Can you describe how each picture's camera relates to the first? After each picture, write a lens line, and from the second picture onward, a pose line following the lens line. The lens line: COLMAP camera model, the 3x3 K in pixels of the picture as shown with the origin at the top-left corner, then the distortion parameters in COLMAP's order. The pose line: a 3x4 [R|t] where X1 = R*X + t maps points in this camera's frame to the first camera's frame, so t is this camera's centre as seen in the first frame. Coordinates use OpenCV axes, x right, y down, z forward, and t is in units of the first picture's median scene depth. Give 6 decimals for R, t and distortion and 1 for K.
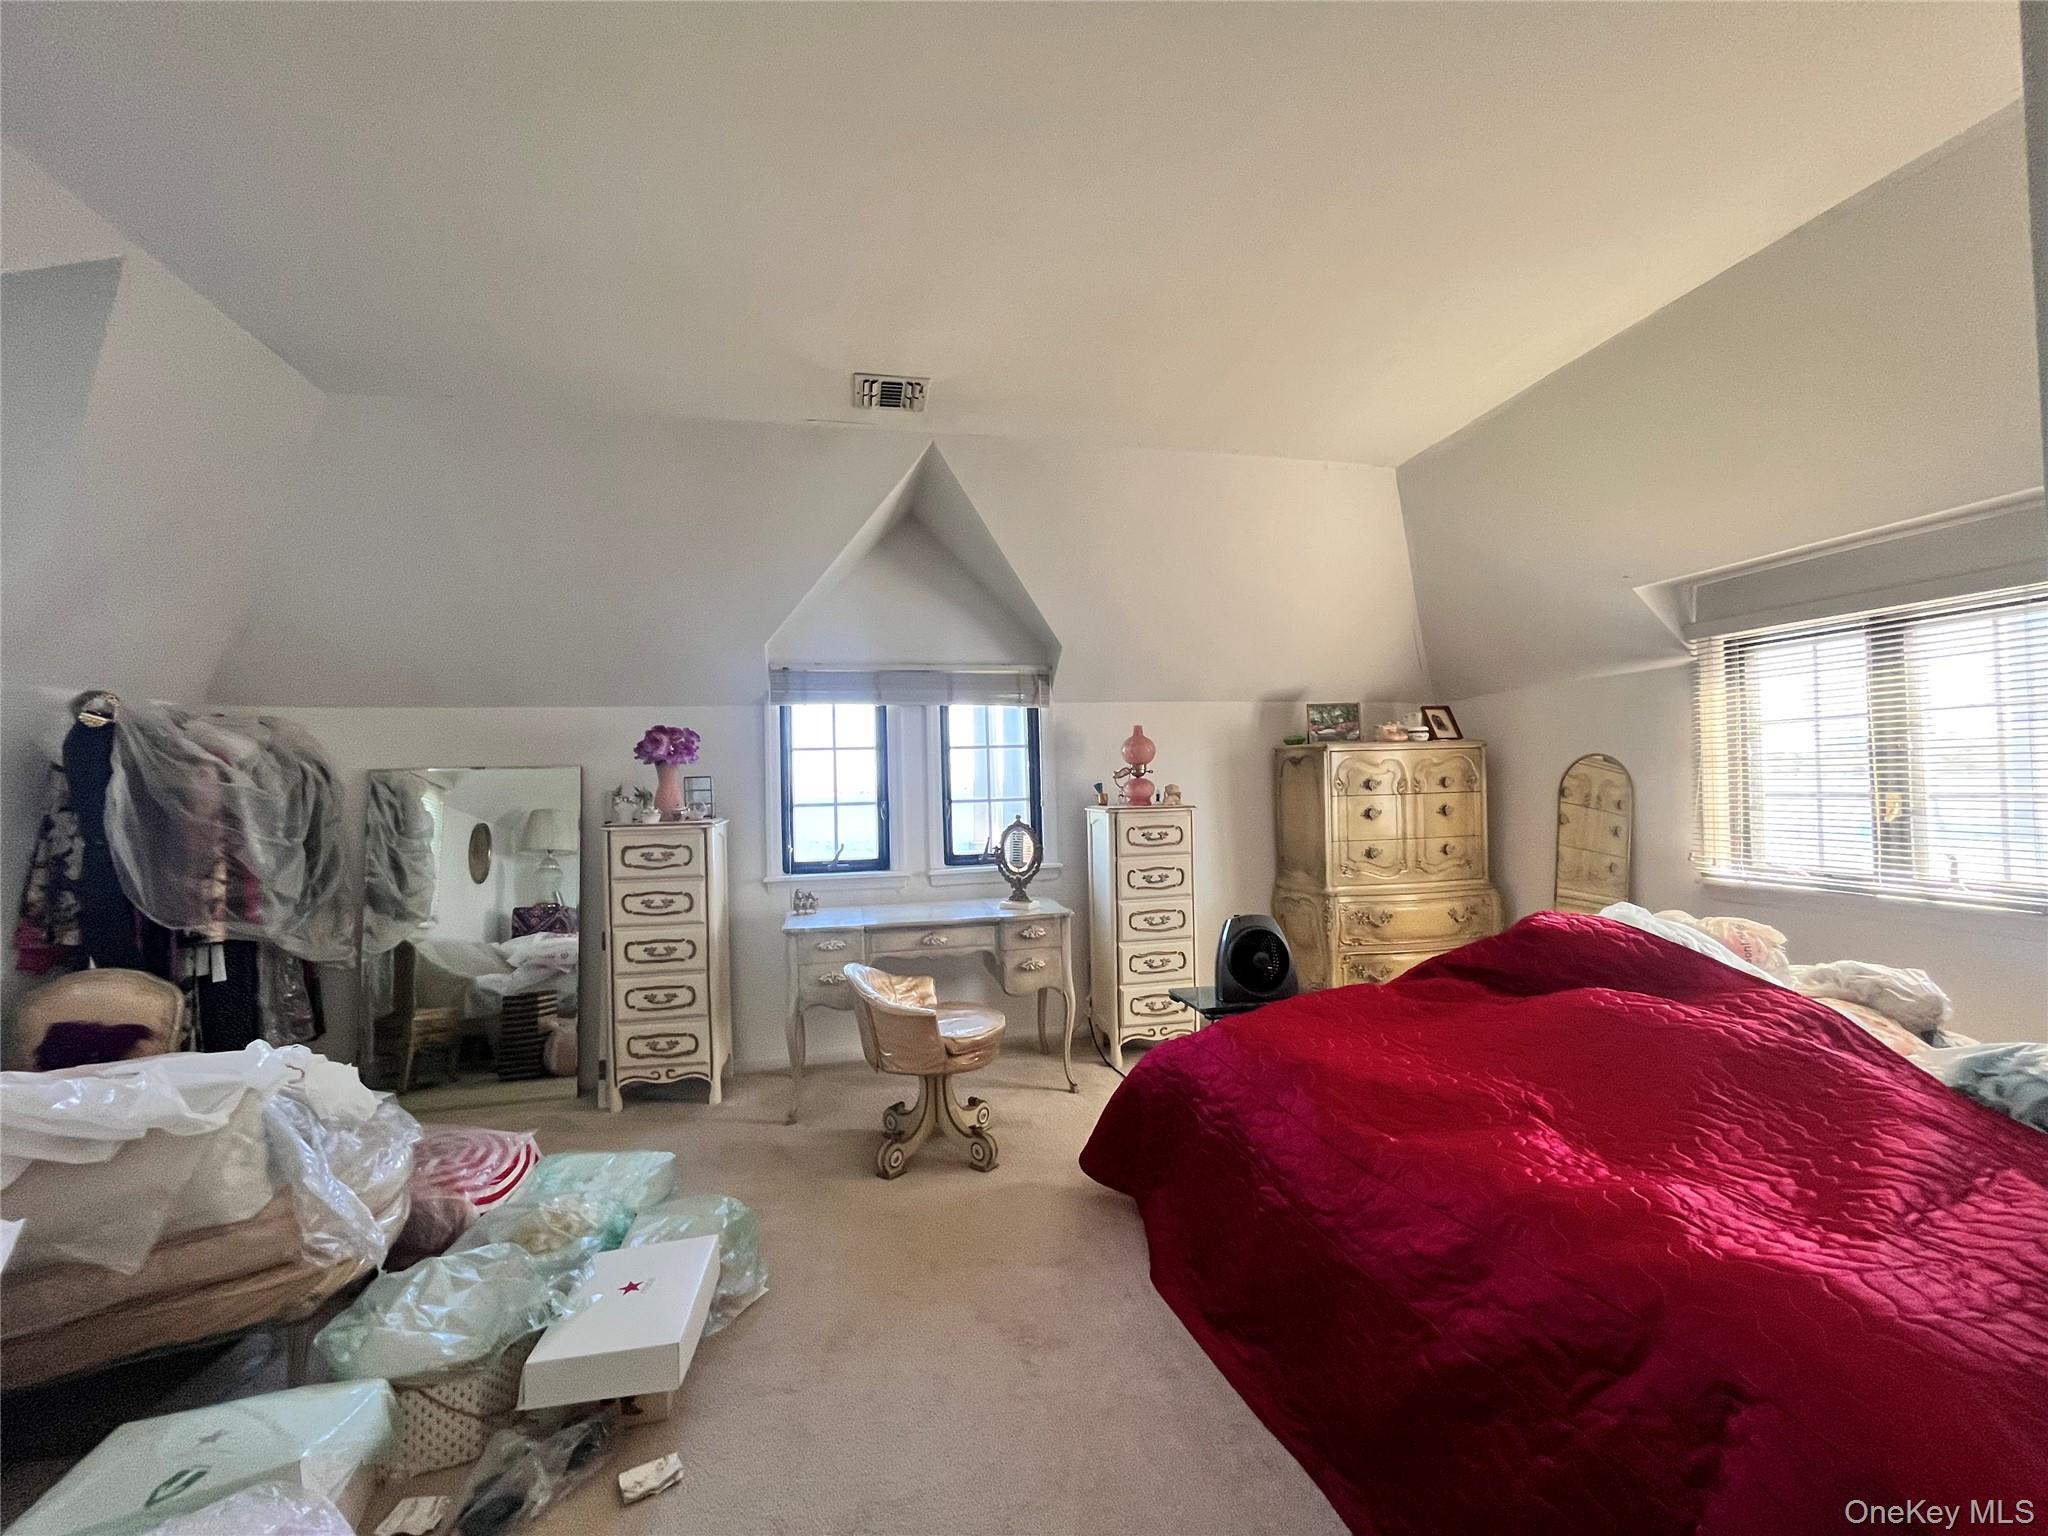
lens RADIAL K [[831.1, 0, 1023.8], [0, 831.1, 774.3], [0, 0, 1]] dist [-0.001310, -0.000531]
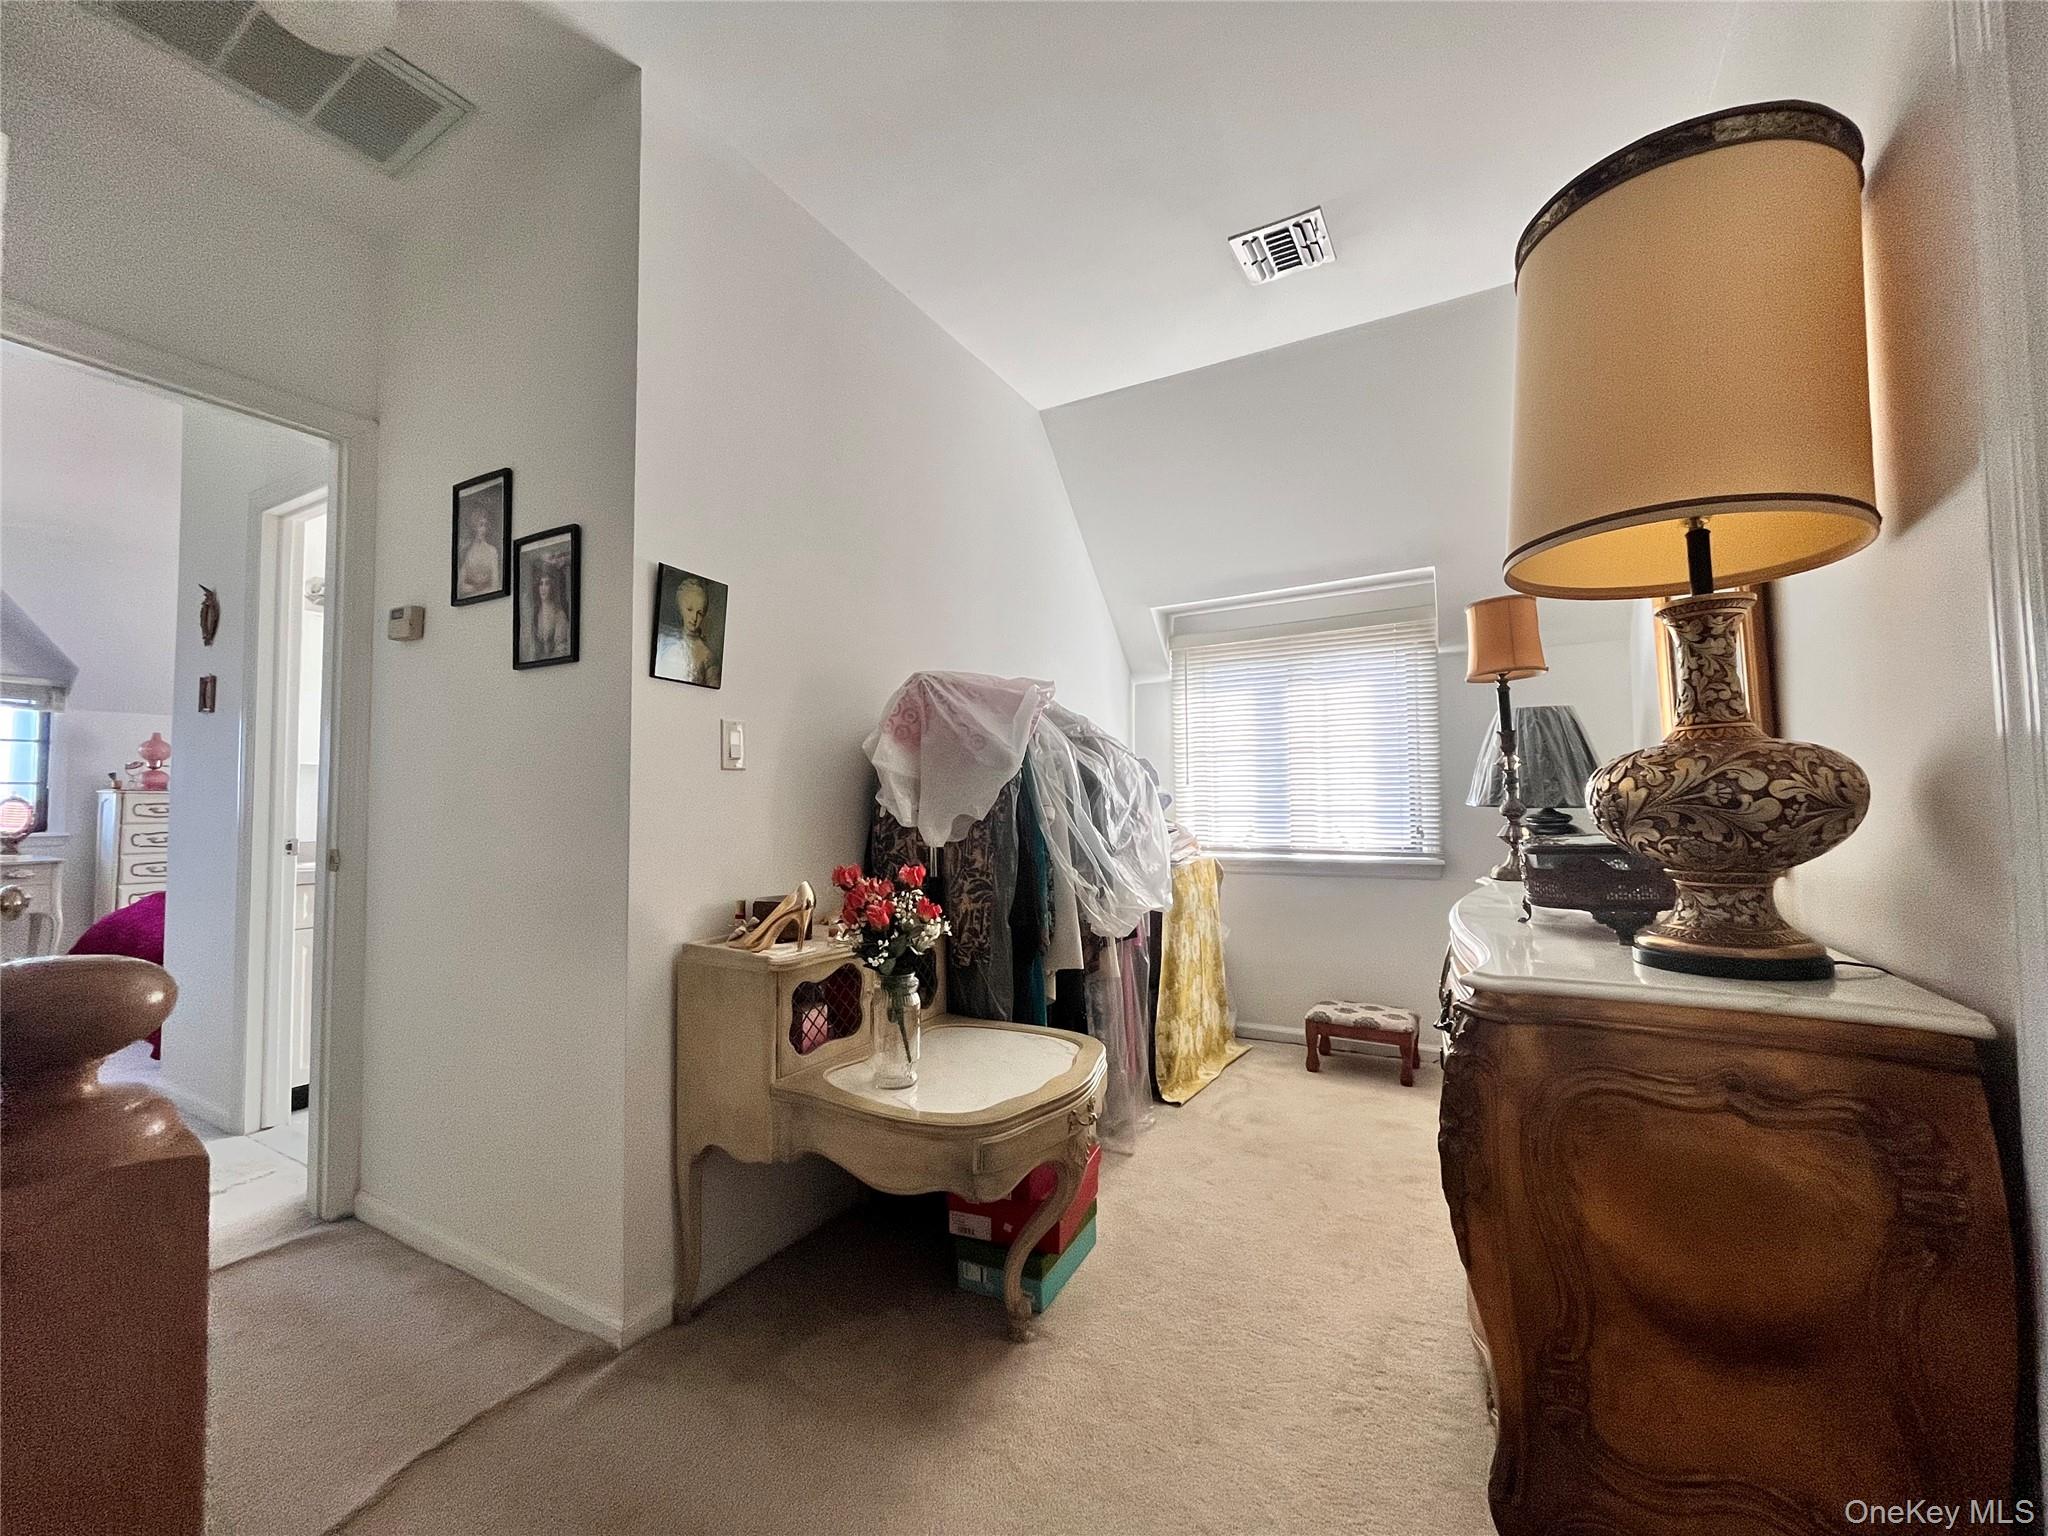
lens RADIAL K [[831.1, 0, 1017.5], [0, 831.1, 772.6], [0, 0, 1]] dist [-0.001310, -0.000531]
pose [[0.686749, 0.053538, 0.724921, 0.123206], [-0.025398, 0.998442, -0.049677, 0.040495], [-0.726451, 0.015704, 0.687039, -1.002173]]
